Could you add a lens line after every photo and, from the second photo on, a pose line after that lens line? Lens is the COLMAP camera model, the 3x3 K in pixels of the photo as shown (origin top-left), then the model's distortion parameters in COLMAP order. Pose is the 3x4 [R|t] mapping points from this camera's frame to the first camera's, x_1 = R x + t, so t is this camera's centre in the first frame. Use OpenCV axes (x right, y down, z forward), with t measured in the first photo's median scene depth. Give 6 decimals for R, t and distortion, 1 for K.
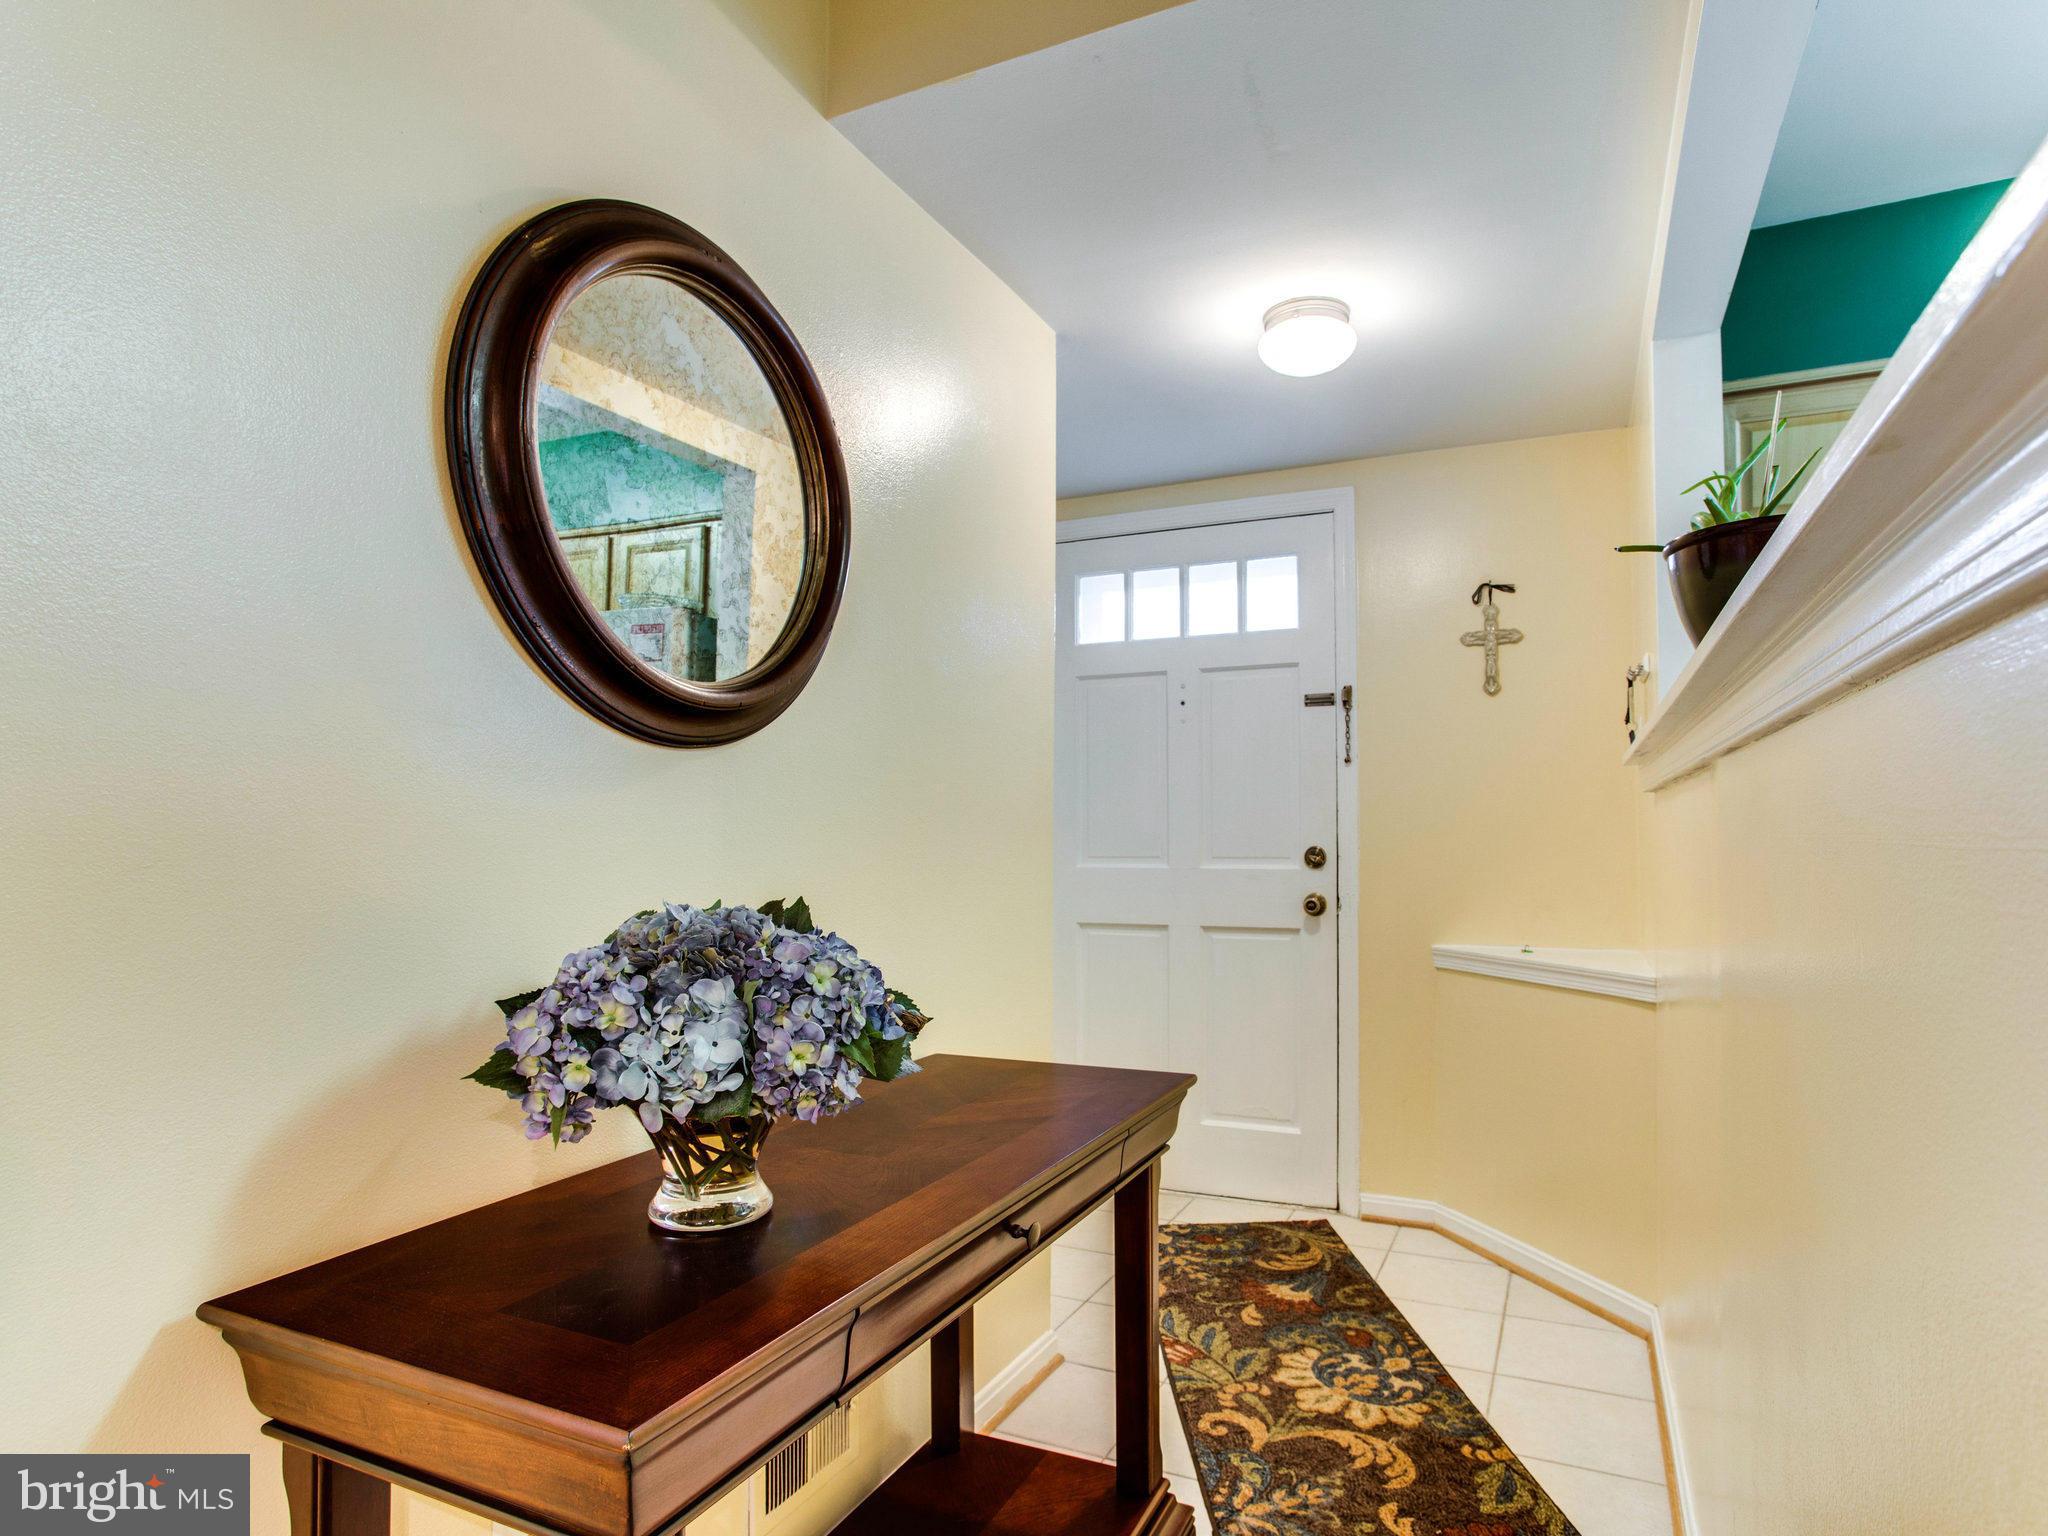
lens RADIAL K [[1103.6, 0, 1076.6], [0, 1103.6, 821.2], [0, 0, 1]] dist [-0.002359, 0.000025]
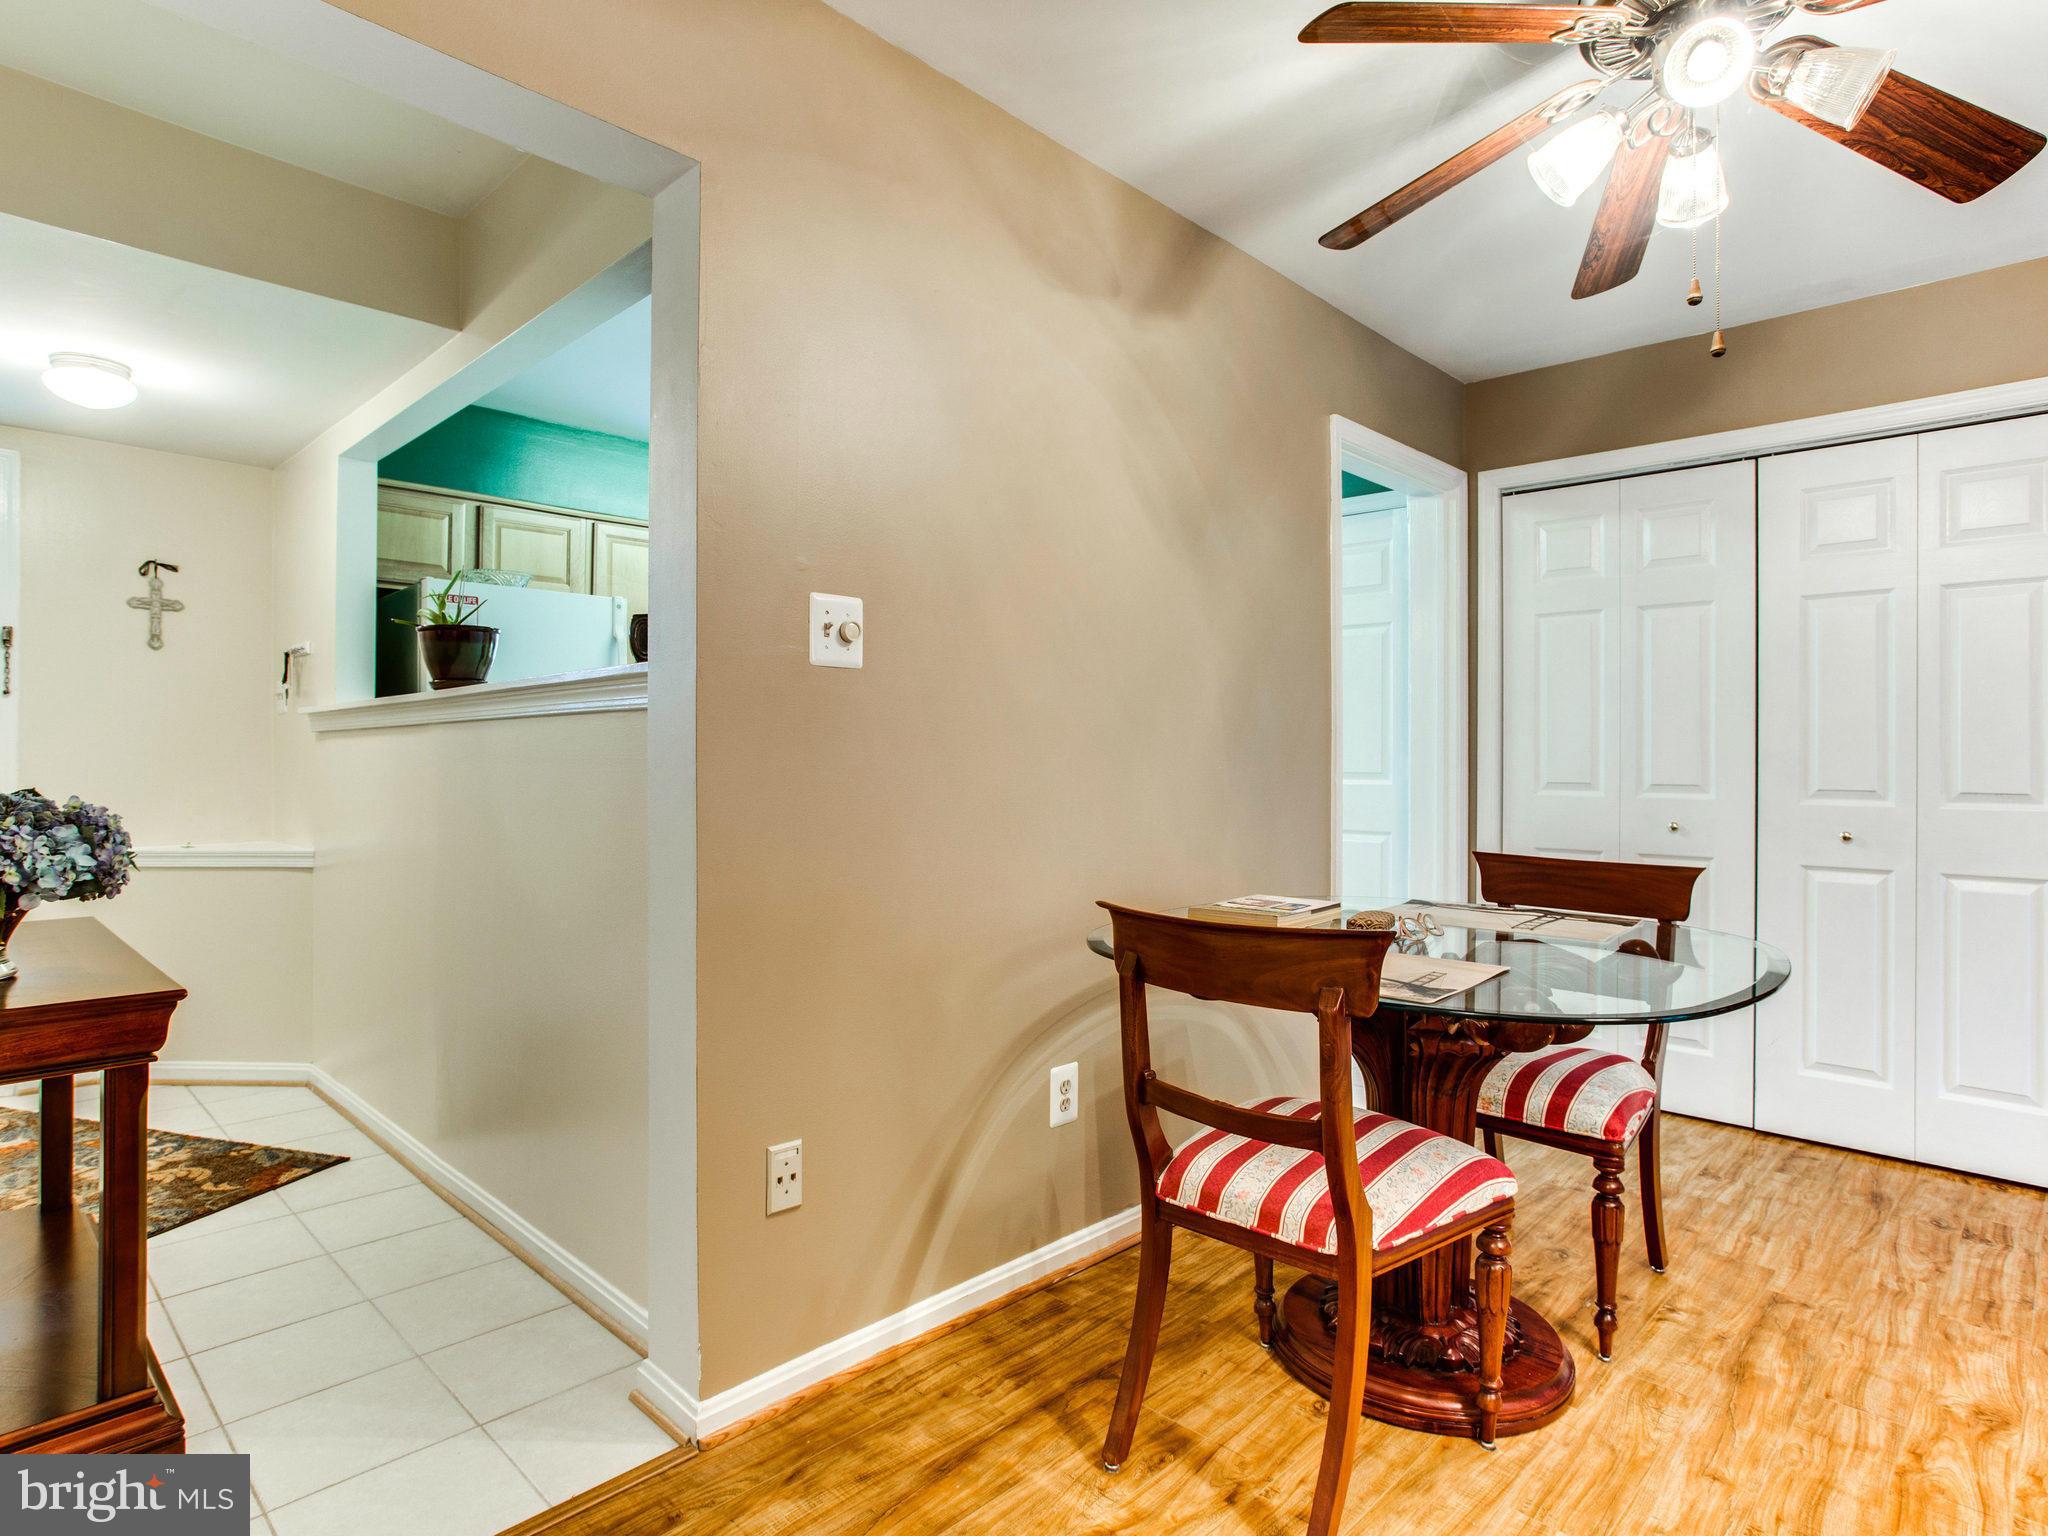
lens RADIAL K [[1077.1, 0, 1024.0], [0, 1077.1, 768.0], [0, 0, 1]] dist [-0.006341, 0.010681]
pose [[0.330961, -0.003592, 0.943638, -0.528810], [-0.012588, 0.999887, 0.008221, -0.000050], [-0.943561, -0.014599, 0.330878, -0.407405]]
